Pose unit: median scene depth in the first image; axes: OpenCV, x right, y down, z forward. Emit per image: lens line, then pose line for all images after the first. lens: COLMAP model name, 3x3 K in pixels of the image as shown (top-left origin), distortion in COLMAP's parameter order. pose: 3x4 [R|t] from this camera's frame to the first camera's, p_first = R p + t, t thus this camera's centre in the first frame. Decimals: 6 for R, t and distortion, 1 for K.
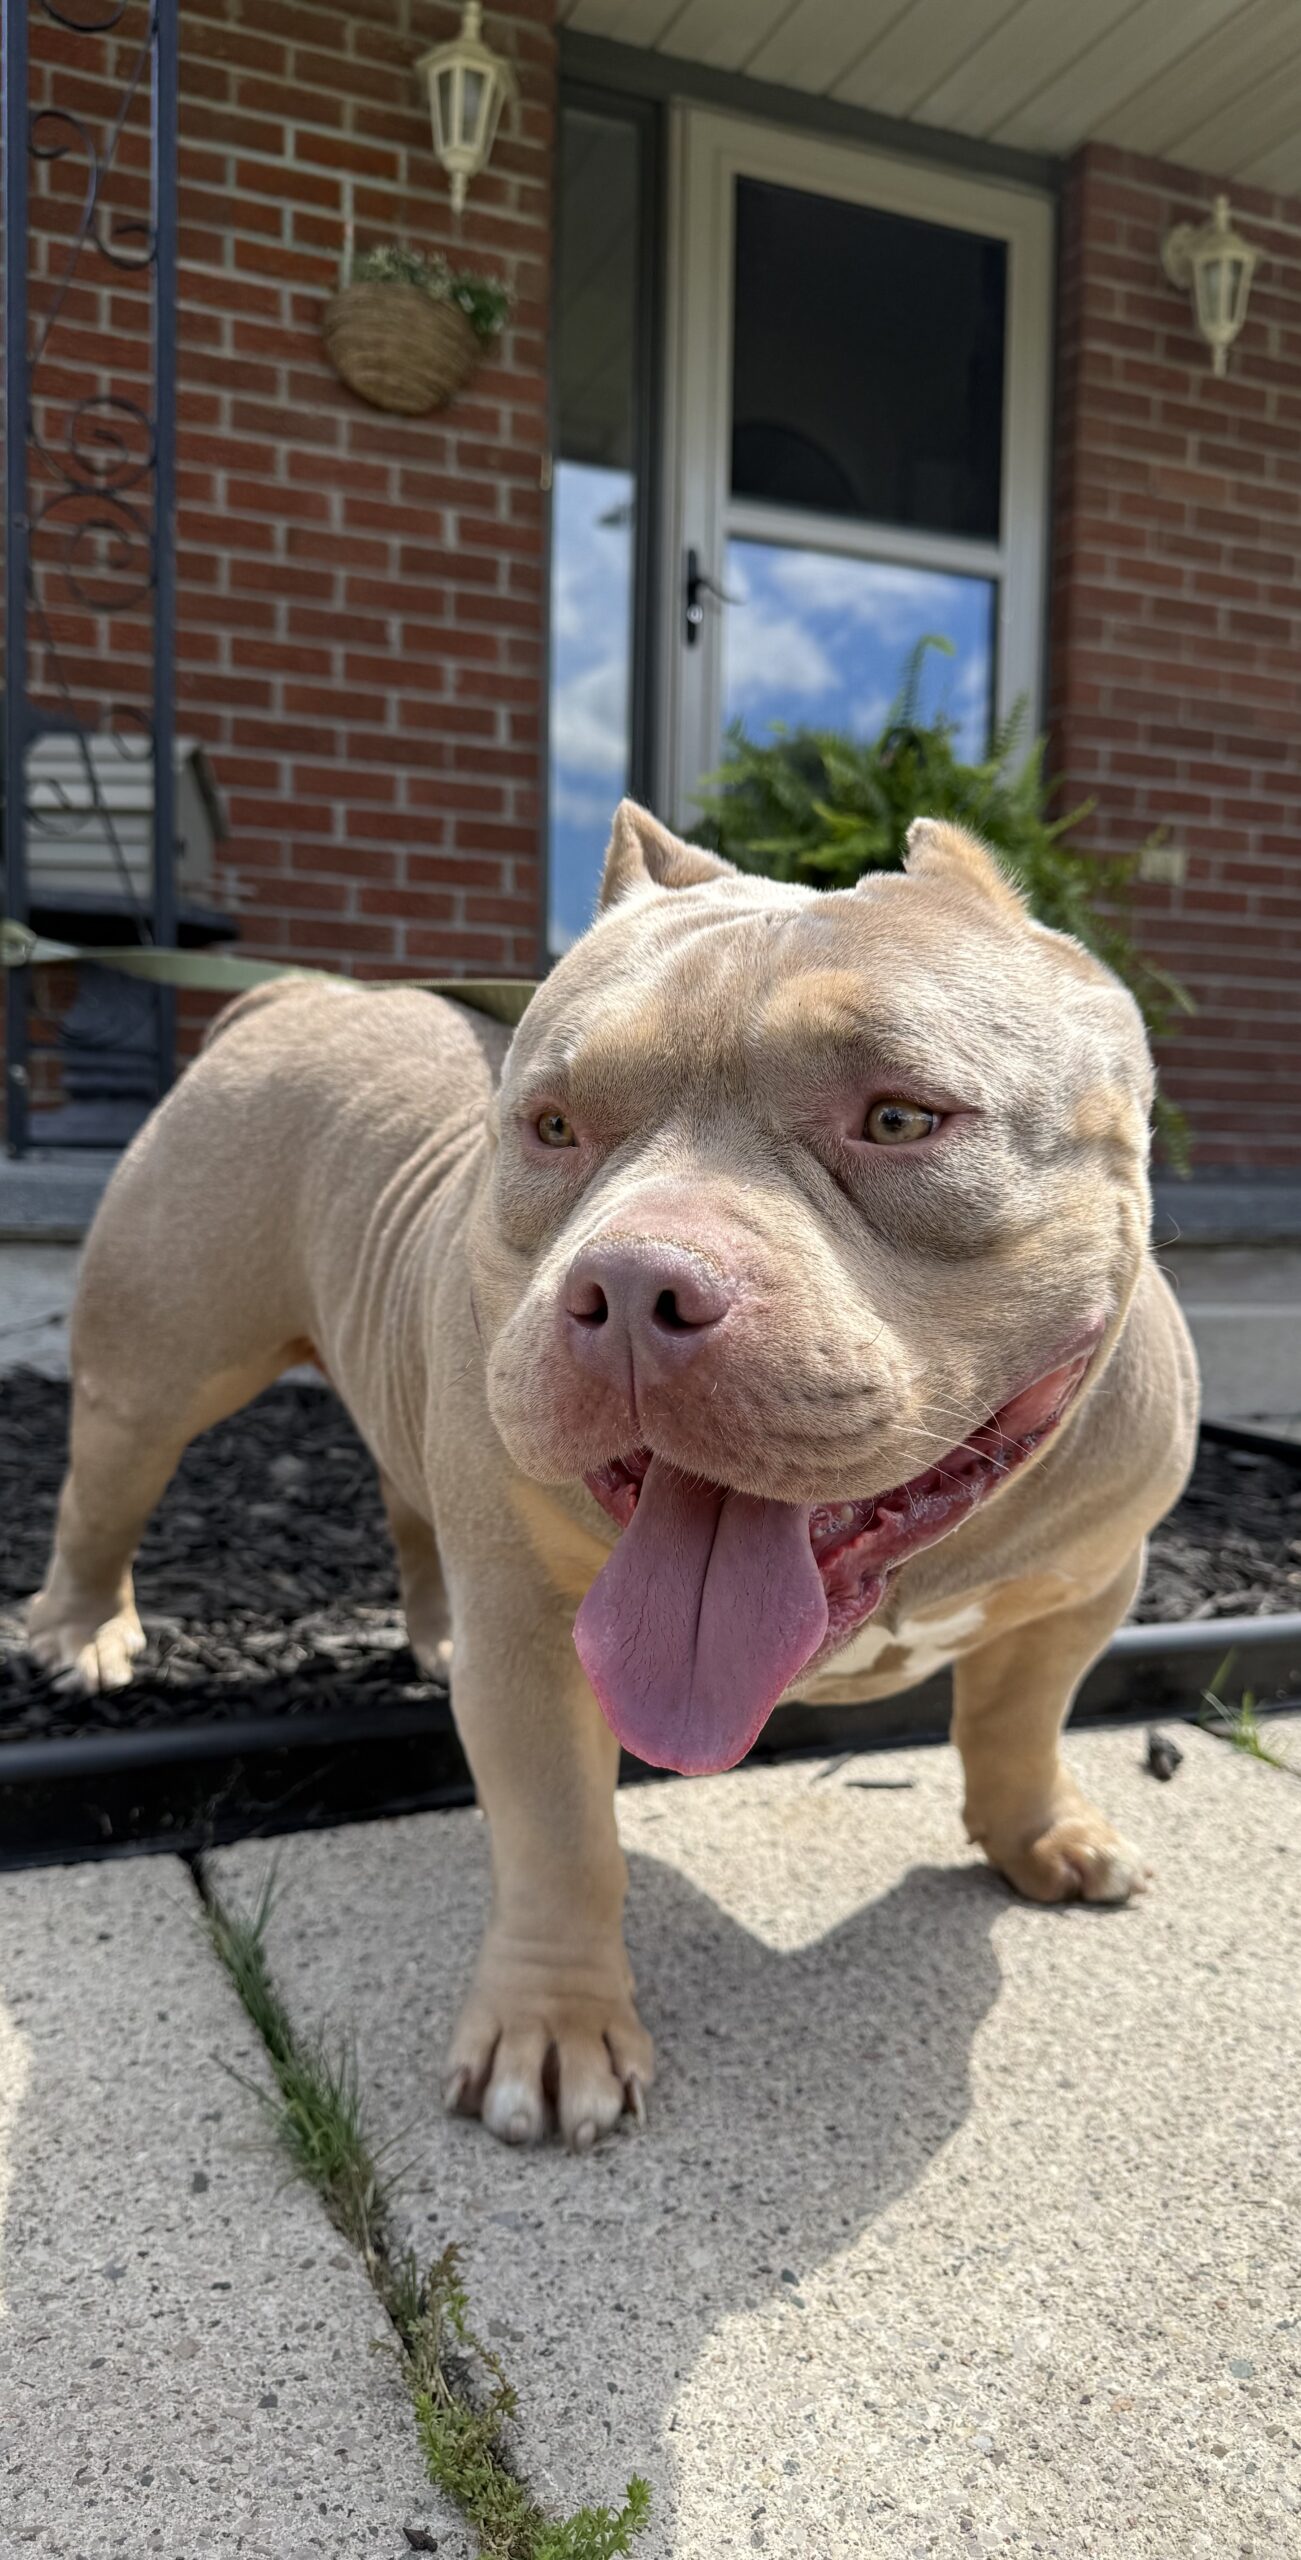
lens RADIAL K [[1841.2, 0, 650.5], [0, 1841.2, 1280.0], [0, 0, 1]] dist [0.065583, -0.099019]
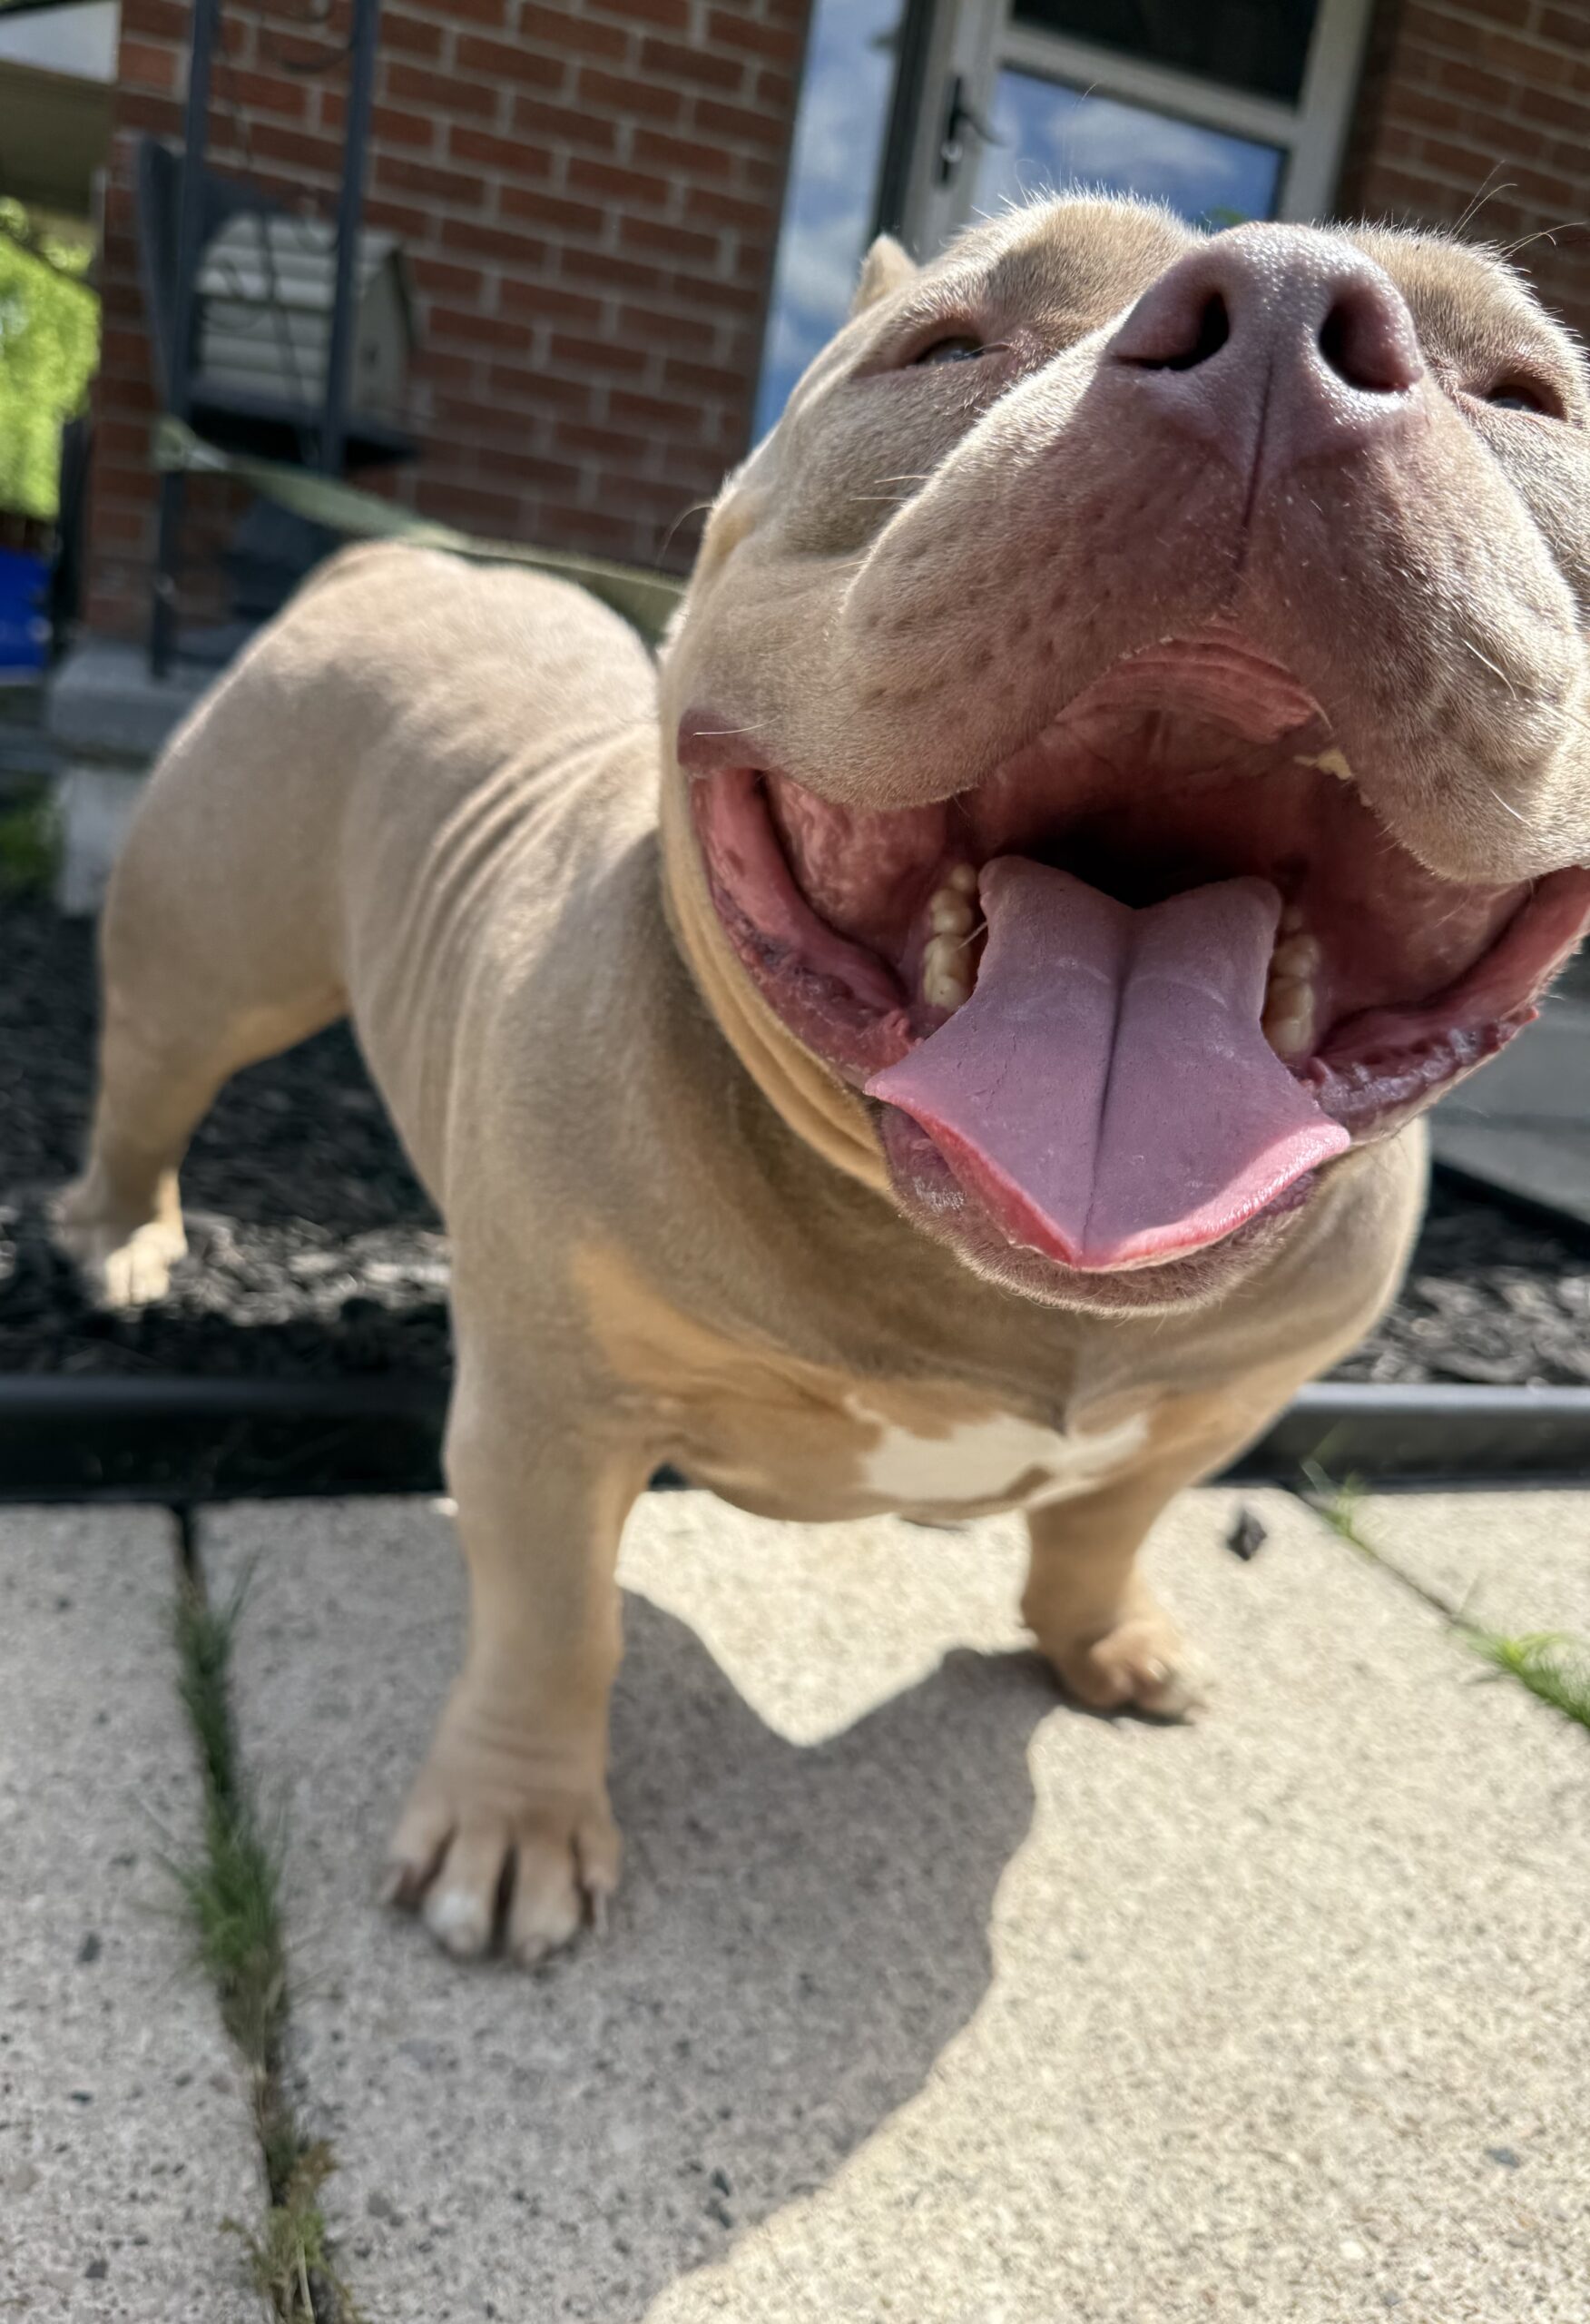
lens RADIAL K [[1741.9, 0, 707.7], [0, 1741.9, 1154.8], [0, 0, 1]] dist [0.012016, -0.030543]
pose [[0.989974, 0.134864, -0.041979, 0.032046], [-0.125133, 0.975264, 0.182215, -0.069865], [0.065515, -0.175135, 0.982362, 0.238555]]
